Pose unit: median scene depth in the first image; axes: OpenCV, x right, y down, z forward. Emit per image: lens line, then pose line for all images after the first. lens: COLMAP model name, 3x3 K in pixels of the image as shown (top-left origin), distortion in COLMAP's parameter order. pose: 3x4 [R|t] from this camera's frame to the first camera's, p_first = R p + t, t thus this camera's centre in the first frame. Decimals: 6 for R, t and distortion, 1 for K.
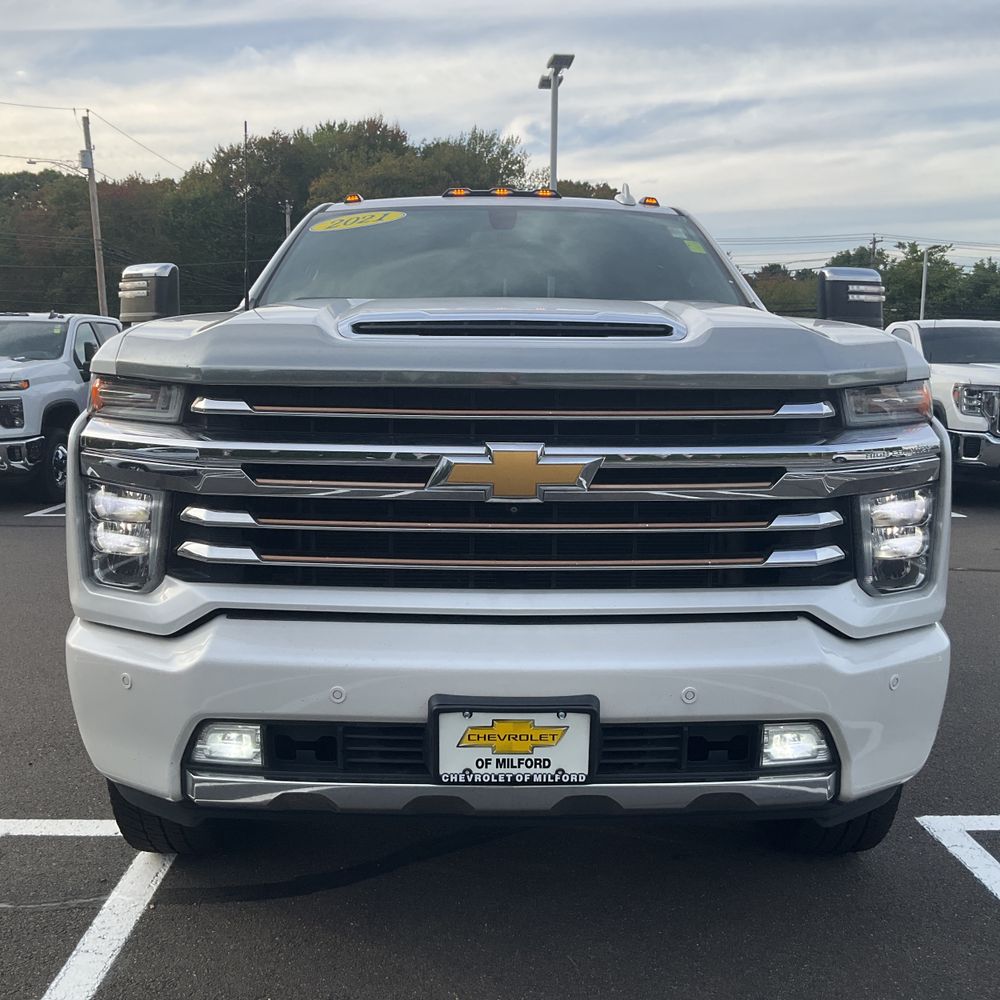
lens RADIAL K [[1106.3, 0, 500.0], [0, 1106.3, 500.0], [0, 0, 1]] dist [0.103782, -0.243919]
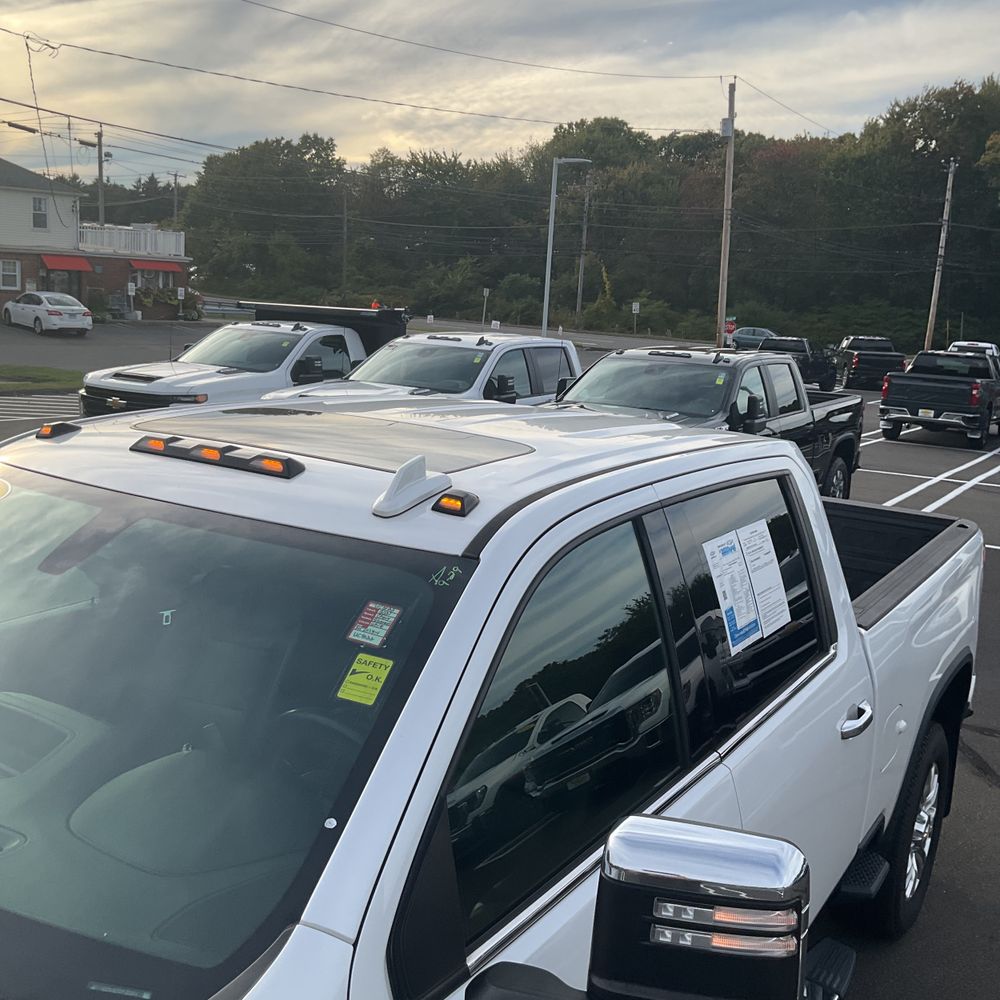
lens RADIAL K [[1106.3, 0, 500.0], [0, 1106.3, 500.0], [0, 0, 1]] dist [0.103782, -0.243919]
pose [[0.837545, 0.138567, -0.528506, 0.152872], [-0.117632, 0.990353, 0.073241, -0.117207], [0.533556, 0.000826, 0.845764, 0.235742]]
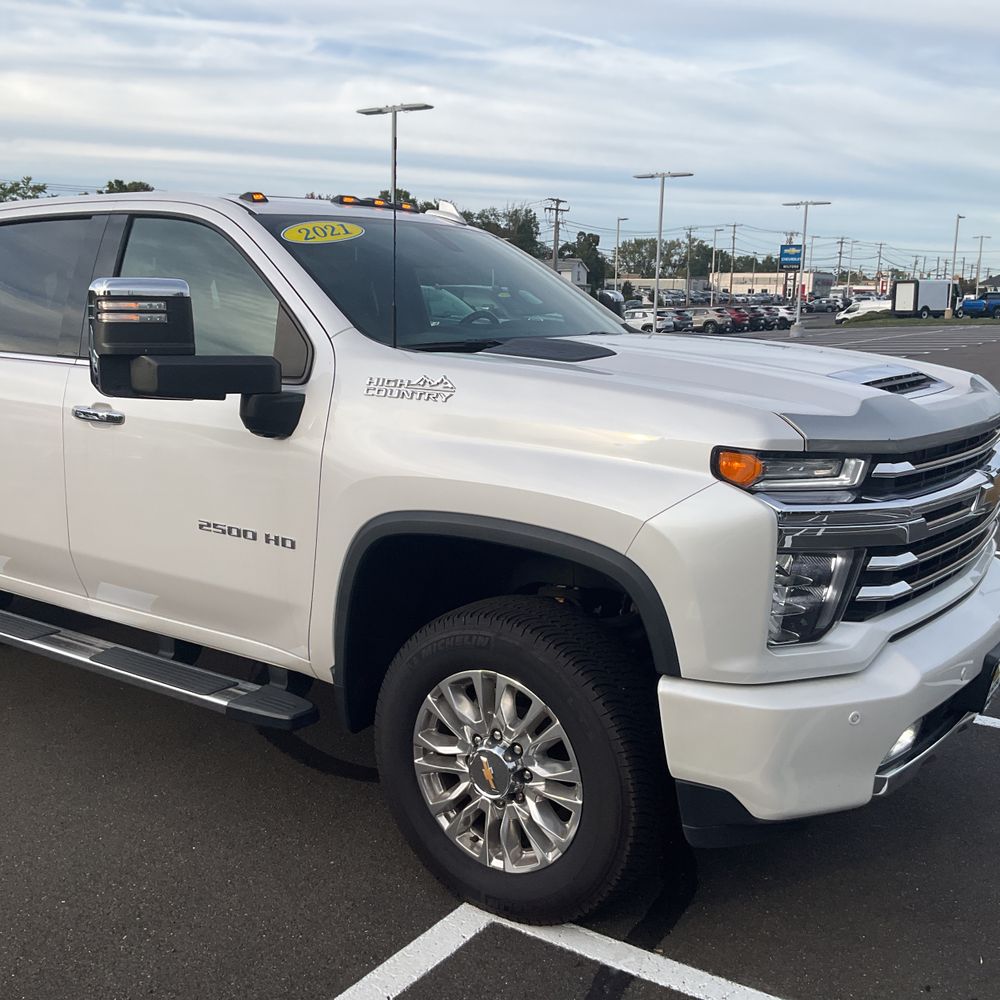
lens RADIAL K [[1106.3, 0, 500.0], [0, 1106.3, 500.0], [0, 0, 1]] dist [0.103782, -0.243919]
pose [[0.588113, -0.146185, 0.795458, -0.287572], [0.091459, 0.989241, 0.114178, -0.044798], [-0.803591, 0.005602, 0.595155, 0.123786]]
